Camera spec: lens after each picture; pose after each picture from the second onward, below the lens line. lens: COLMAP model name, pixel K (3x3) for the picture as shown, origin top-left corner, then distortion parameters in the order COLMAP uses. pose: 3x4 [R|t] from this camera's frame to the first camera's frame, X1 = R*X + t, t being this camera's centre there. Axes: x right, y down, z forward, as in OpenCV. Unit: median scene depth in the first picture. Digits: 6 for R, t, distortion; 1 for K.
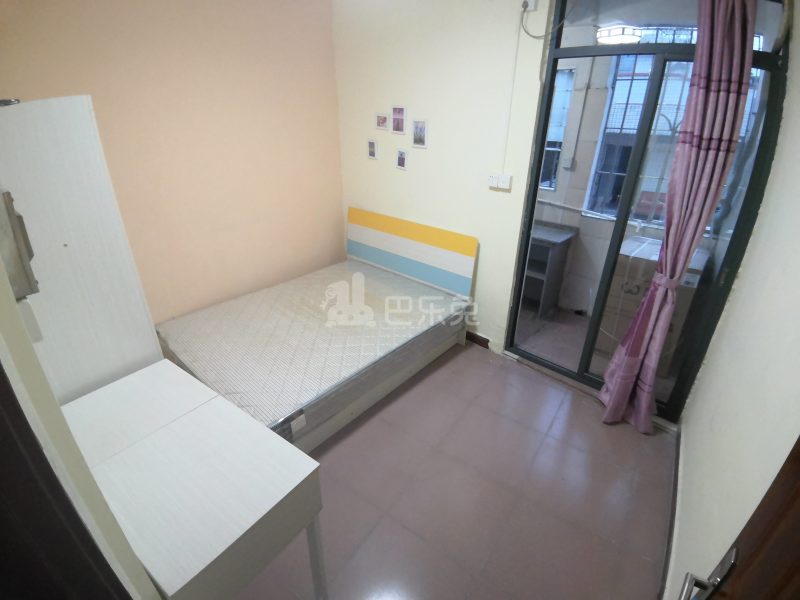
lens RADIAL K [[391.3, 0, 403.8], [0, 391.3, 302.8], [0, 0, 1]] dist [0.002743, -0.033974]
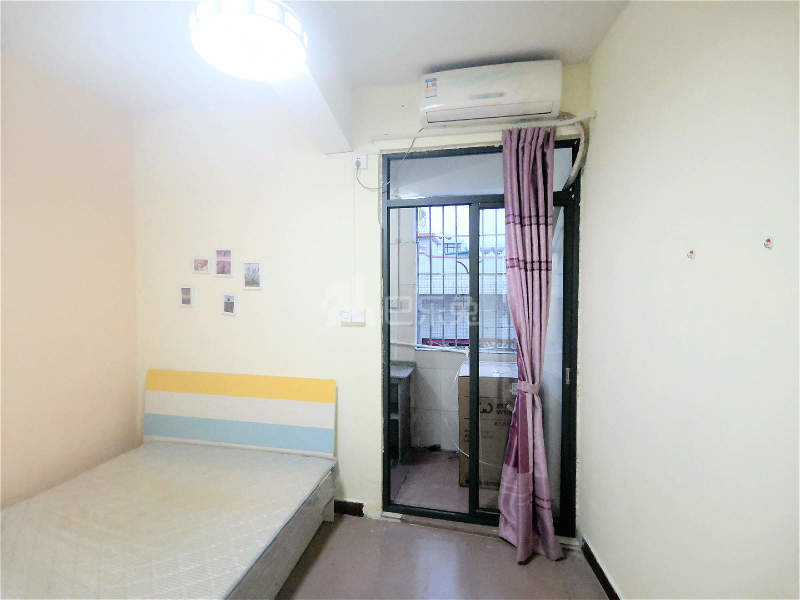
lens RADIAL K [[382.9, 0, 409.1], [0, 382.9, 301.9], [0, 0, 1]] dist [0.048472, -0.068163]
pose [[0.860110, -0.028727, 0.509300, -0.102910], [0.233588, 0.909765, -0.343169, 0.011402], [-0.453485, 0.414129, 0.789207, 0.160404]]
